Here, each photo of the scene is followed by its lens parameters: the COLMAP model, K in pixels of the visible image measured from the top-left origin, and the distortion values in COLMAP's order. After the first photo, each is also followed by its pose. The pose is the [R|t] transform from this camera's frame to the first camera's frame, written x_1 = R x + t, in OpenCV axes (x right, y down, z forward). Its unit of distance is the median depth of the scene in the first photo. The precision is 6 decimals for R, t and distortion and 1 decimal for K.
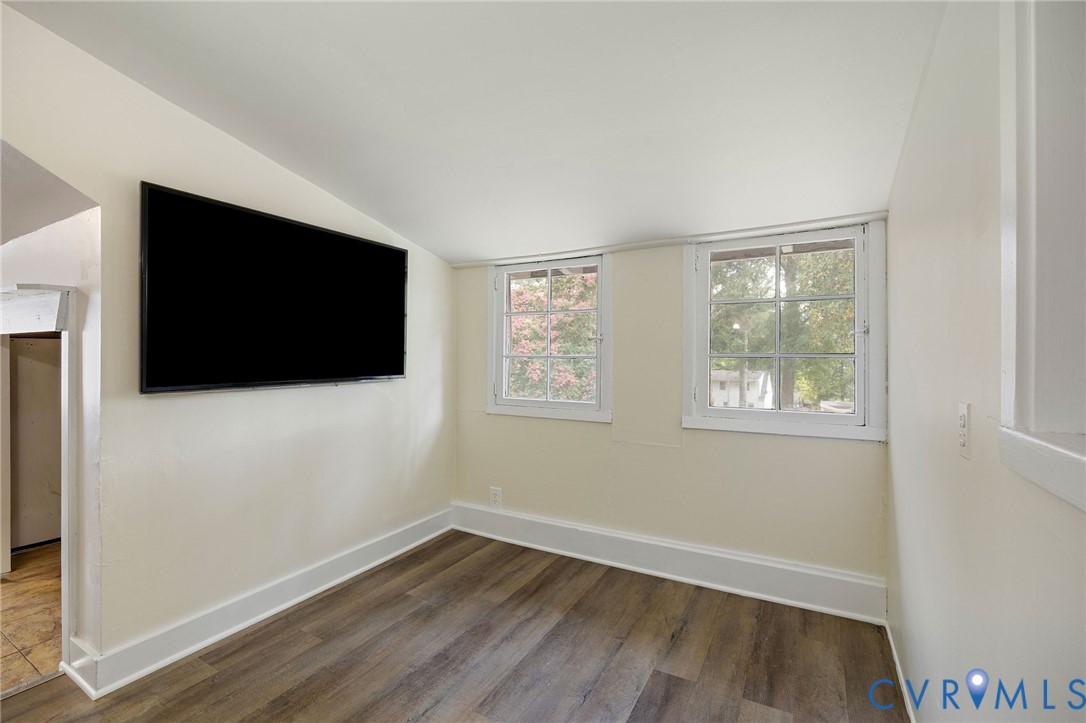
lens RADIAL K [[484.6, 0, 534.7], [0, 484.6, 361.7], [0, 0, 1]] dist [-0.007785, 0.000310]
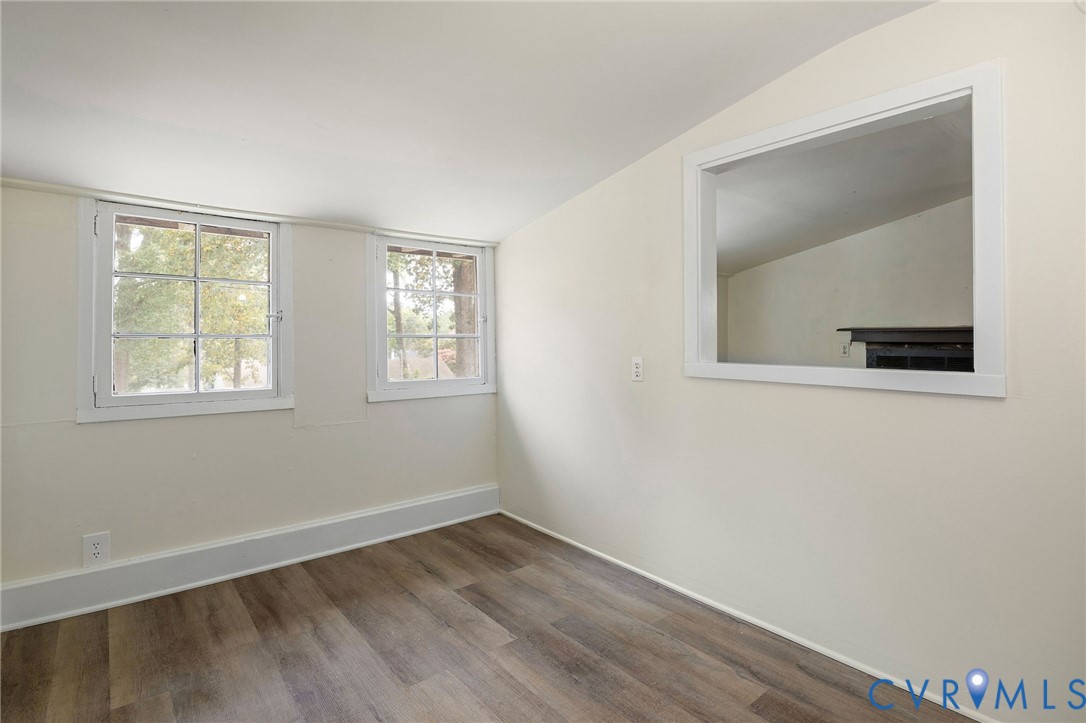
lens RADIAL K [[540.7, 0, 536.7], [0, 540.7, 342.3], [0, 0, 1]] dist [-0.003177, -0.000850]
pose [[0.360767, -0.005082, 0.932642, -0.776359], [0.006832, 0.999973, 0.002806, 0.000957], [-0.932631, 0.005360, 0.360792, 0.243012]]
